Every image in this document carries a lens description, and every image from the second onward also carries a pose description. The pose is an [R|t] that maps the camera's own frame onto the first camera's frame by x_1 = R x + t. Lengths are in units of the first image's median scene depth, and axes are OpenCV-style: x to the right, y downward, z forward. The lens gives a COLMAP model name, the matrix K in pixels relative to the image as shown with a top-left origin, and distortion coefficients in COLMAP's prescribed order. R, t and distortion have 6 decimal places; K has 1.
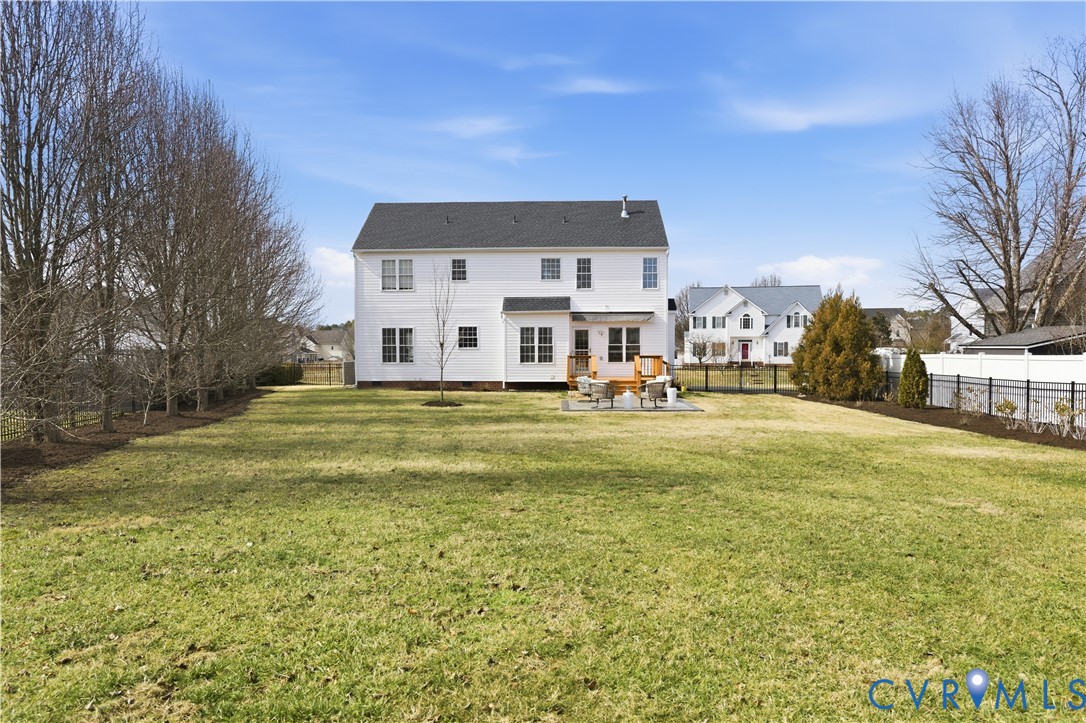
lens RADIAL K [[747.9, 0, 543.0], [0, 747.9, 361.5], [0, 0, 1]] dist [-0.001537, -0.000062]
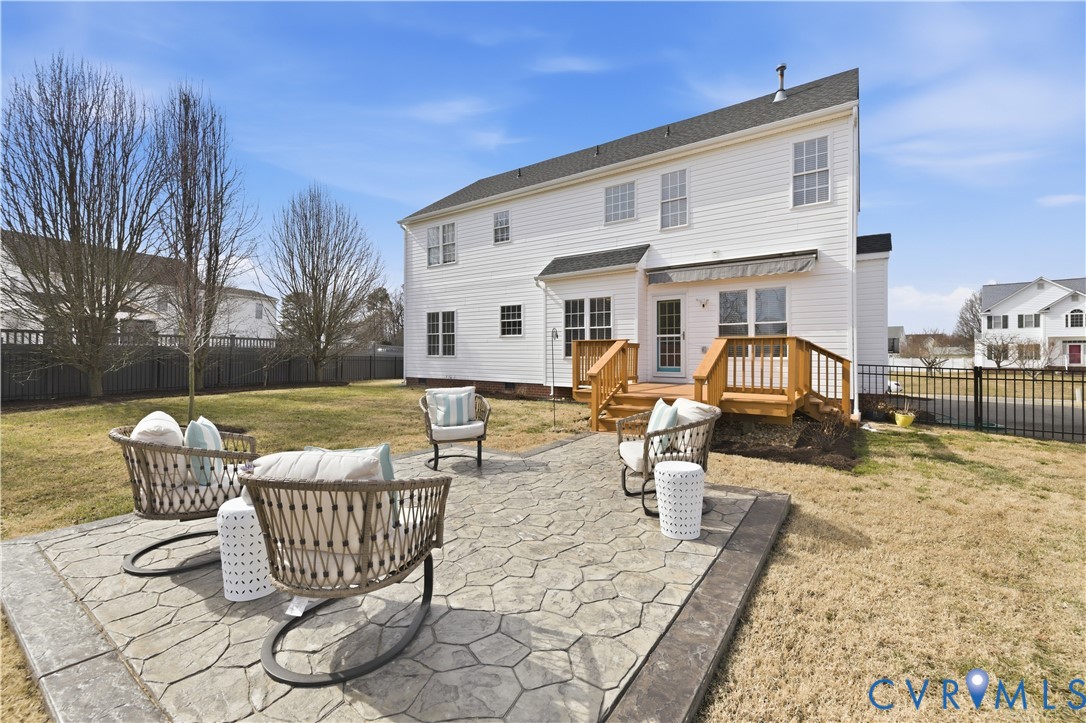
lens RADIAL K [[444.3, 0, 541.6], [0, 444.3, 346.7], [0, 0, 1]] dist [0.001657, 0.000141]
pose [[0.824504, -0.001981, -0.565853, 0.161301], [-0.016487, 0.999485, -0.027521, 0.003489], [0.565616, 0.032020, 0.824047, 0.671200]]
